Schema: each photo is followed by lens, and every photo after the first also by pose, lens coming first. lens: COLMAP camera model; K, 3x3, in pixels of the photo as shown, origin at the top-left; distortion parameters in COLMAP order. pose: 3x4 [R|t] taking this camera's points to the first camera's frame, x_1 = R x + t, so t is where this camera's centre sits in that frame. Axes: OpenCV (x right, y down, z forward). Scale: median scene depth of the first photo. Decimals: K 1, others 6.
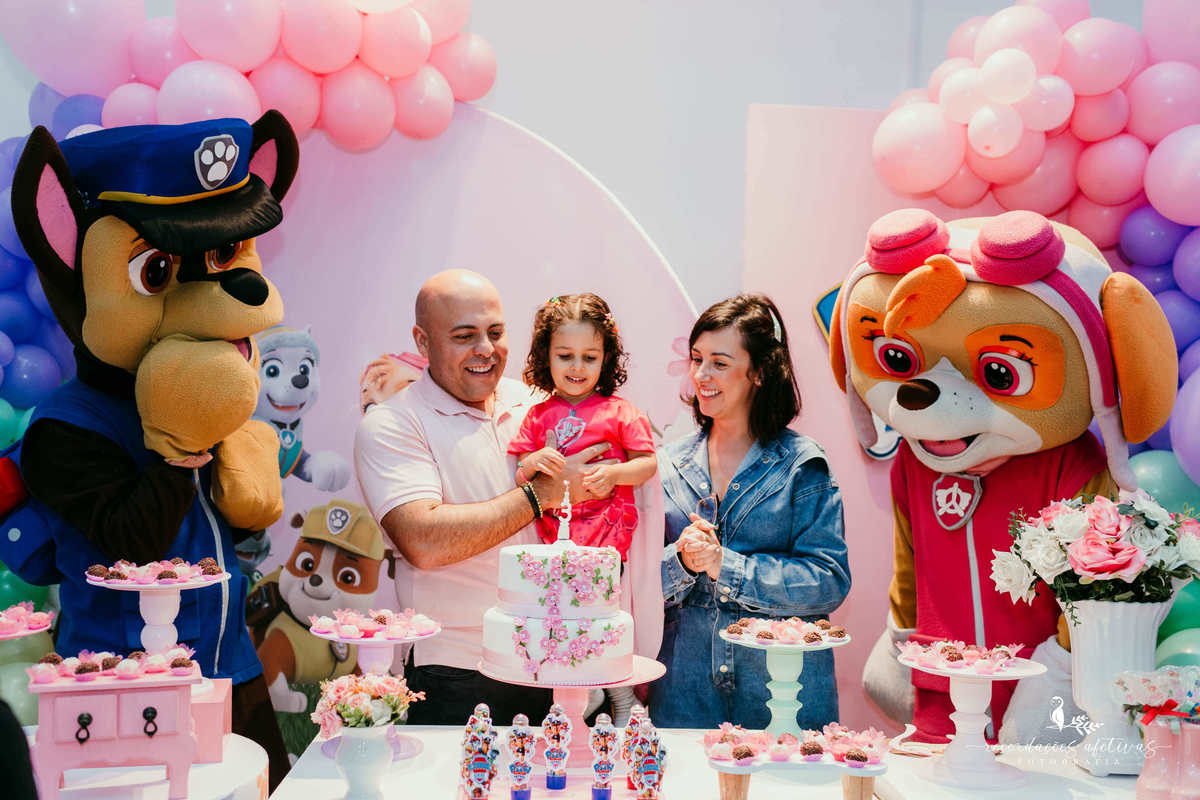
lens RADIAL K [[1190.3, 0, 578.8], [0, 1190.3, 432.8], [0, 0, 1]] dist [0.000860, 0.019355]
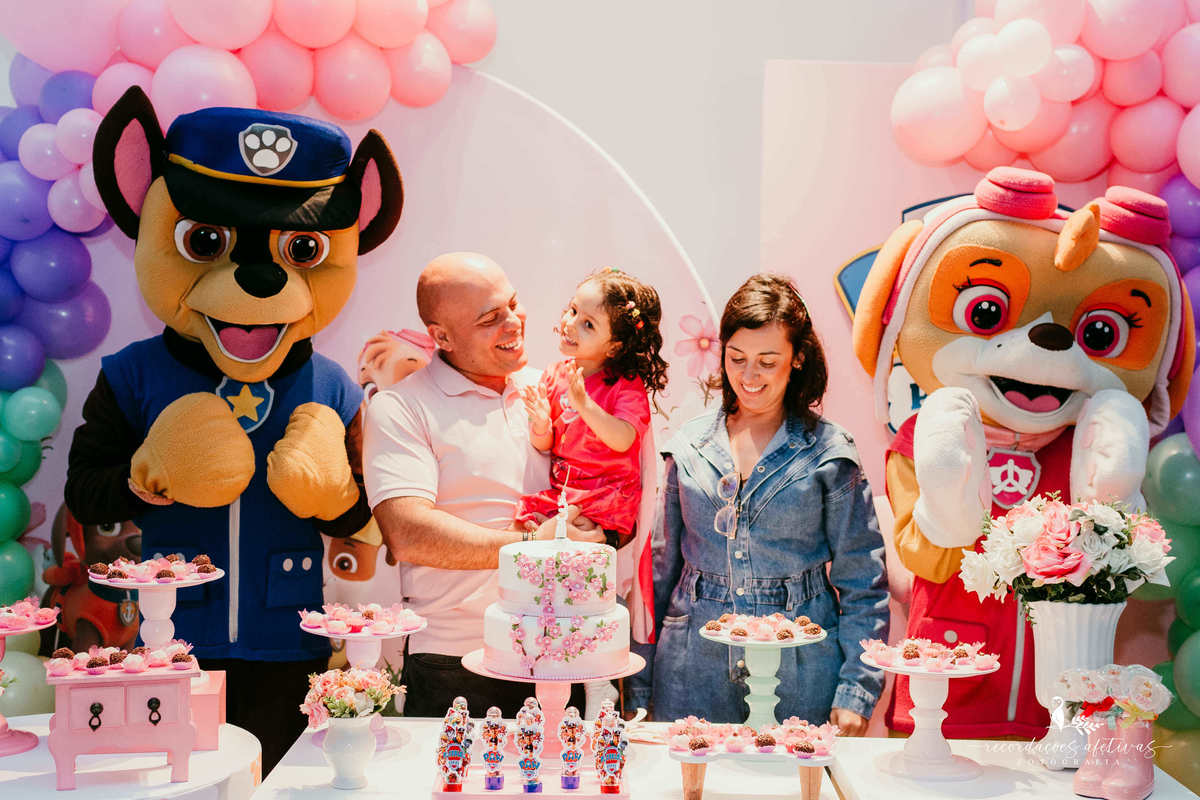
lens RADIAL K [[1529.2, 0, 600.0], [0, 1529.2, 400.0], [0, 0, 1]] dist [-0.000028, 0.017948]
pose [[0.999218, -0.001024, -0.039515, 0.097181], [0.002391, 0.999399, 0.034576, -0.083659], [0.039456, -0.034644, 0.998621, -0.347194]]
